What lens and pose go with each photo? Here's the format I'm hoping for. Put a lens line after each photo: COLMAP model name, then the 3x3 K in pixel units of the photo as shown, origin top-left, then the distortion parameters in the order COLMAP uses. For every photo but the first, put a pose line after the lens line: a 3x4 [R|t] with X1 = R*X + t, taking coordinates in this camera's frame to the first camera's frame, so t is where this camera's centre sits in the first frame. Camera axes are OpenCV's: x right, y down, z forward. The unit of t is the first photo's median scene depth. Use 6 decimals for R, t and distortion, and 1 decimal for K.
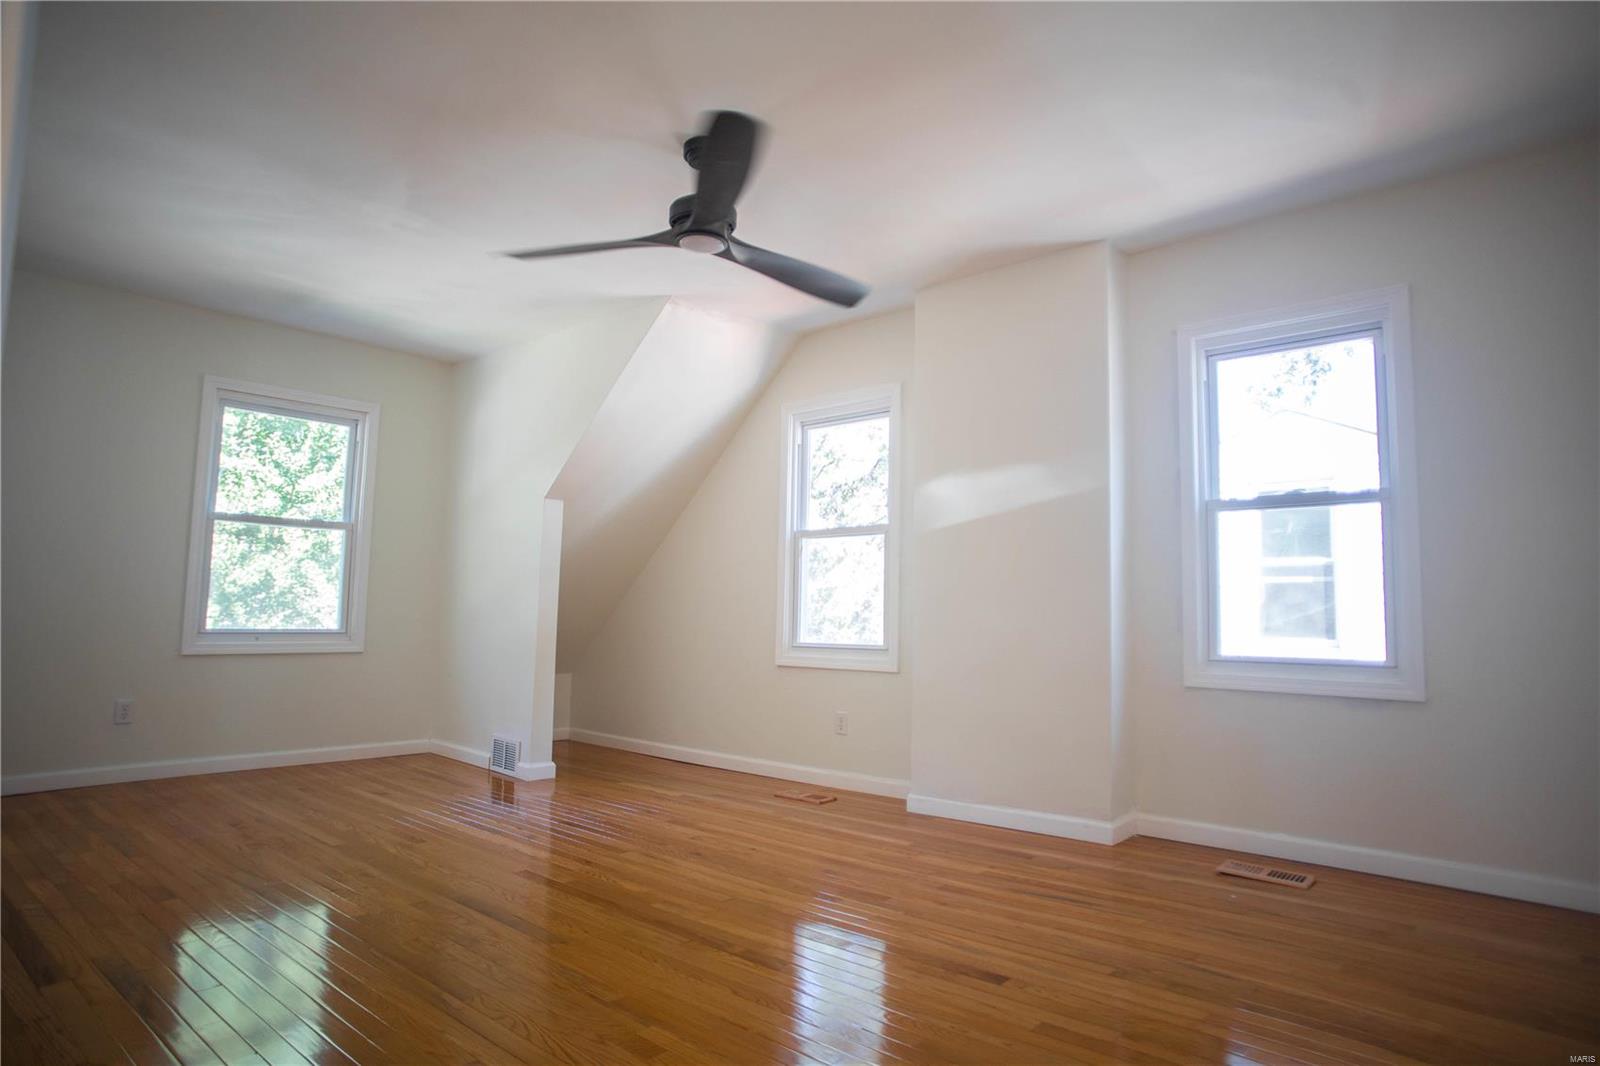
lens RADIAL K [[931.7, 0, 793.6], [0, 931.7, 531.3], [0, 0, 1]] dist [-0.066266, 0.044125]
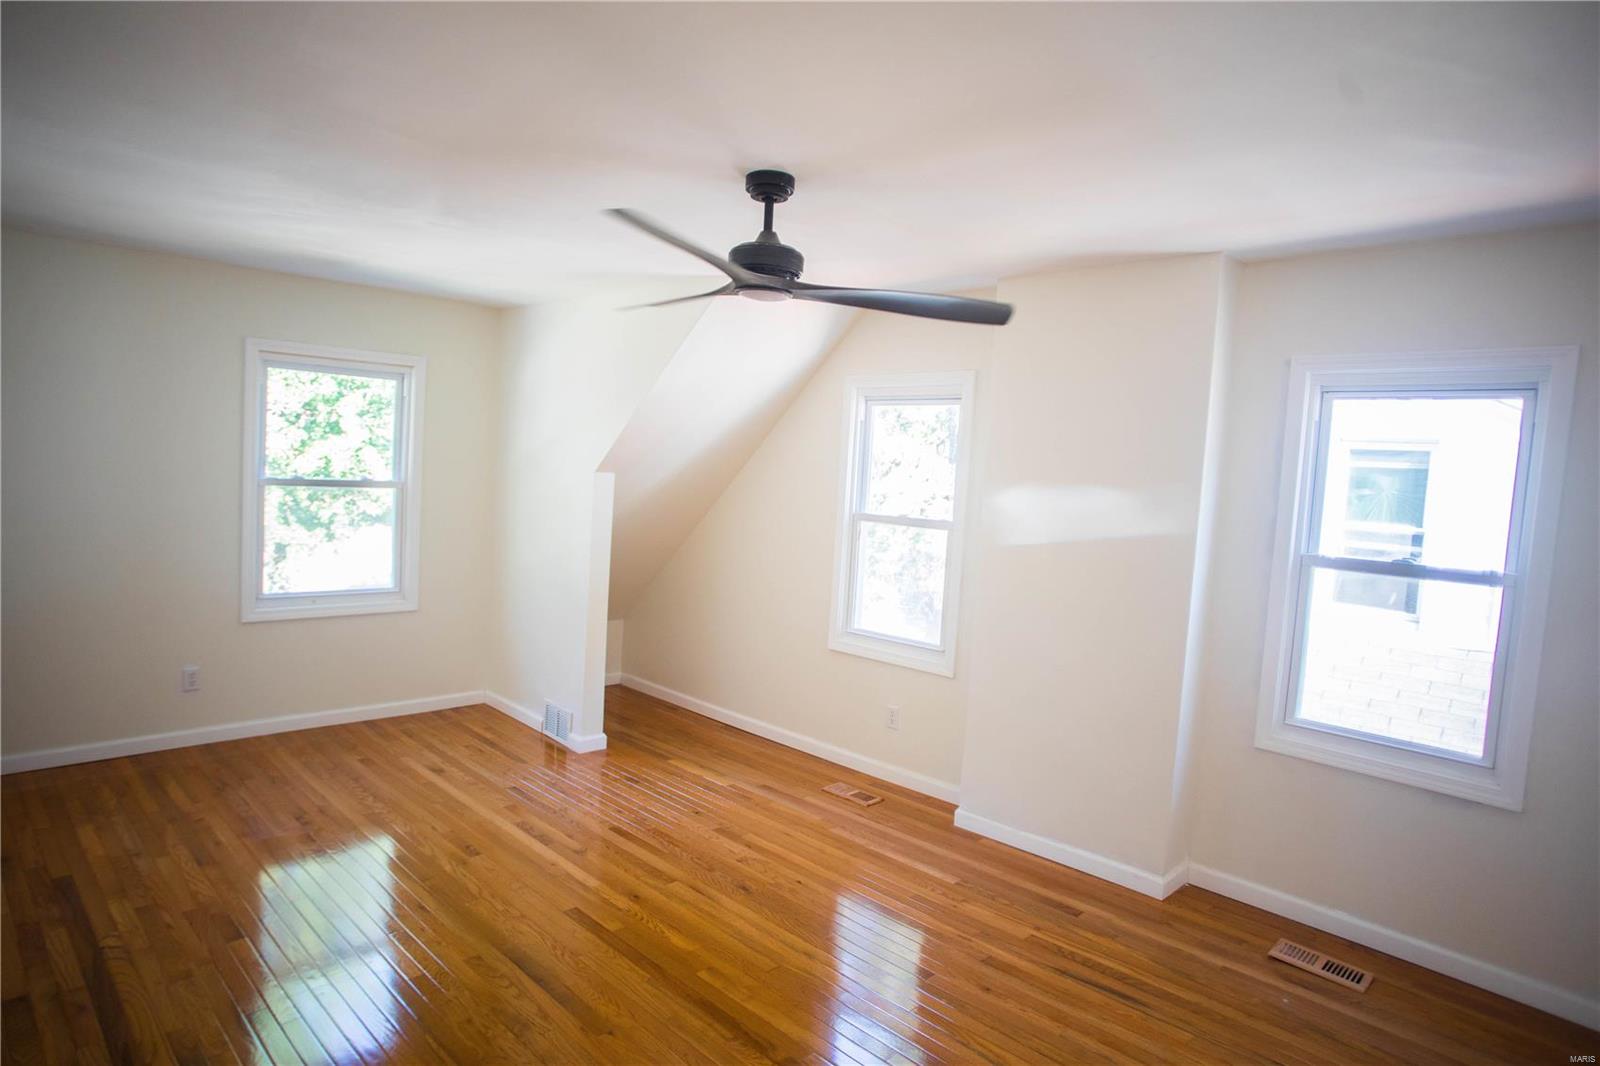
lens RADIAL K [[931.7, 0, 788.9], [0, 931.7, 530.1], [0, 0, 1]] dist [-0.066266, 0.044125]
pose [[0.997395, 0.041360, -0.059090, -0.009709], [-0.031001, 0.985542, 0.166570, -0.179105], [0.065125, -0.164305, 0.984257, 0.064246]]
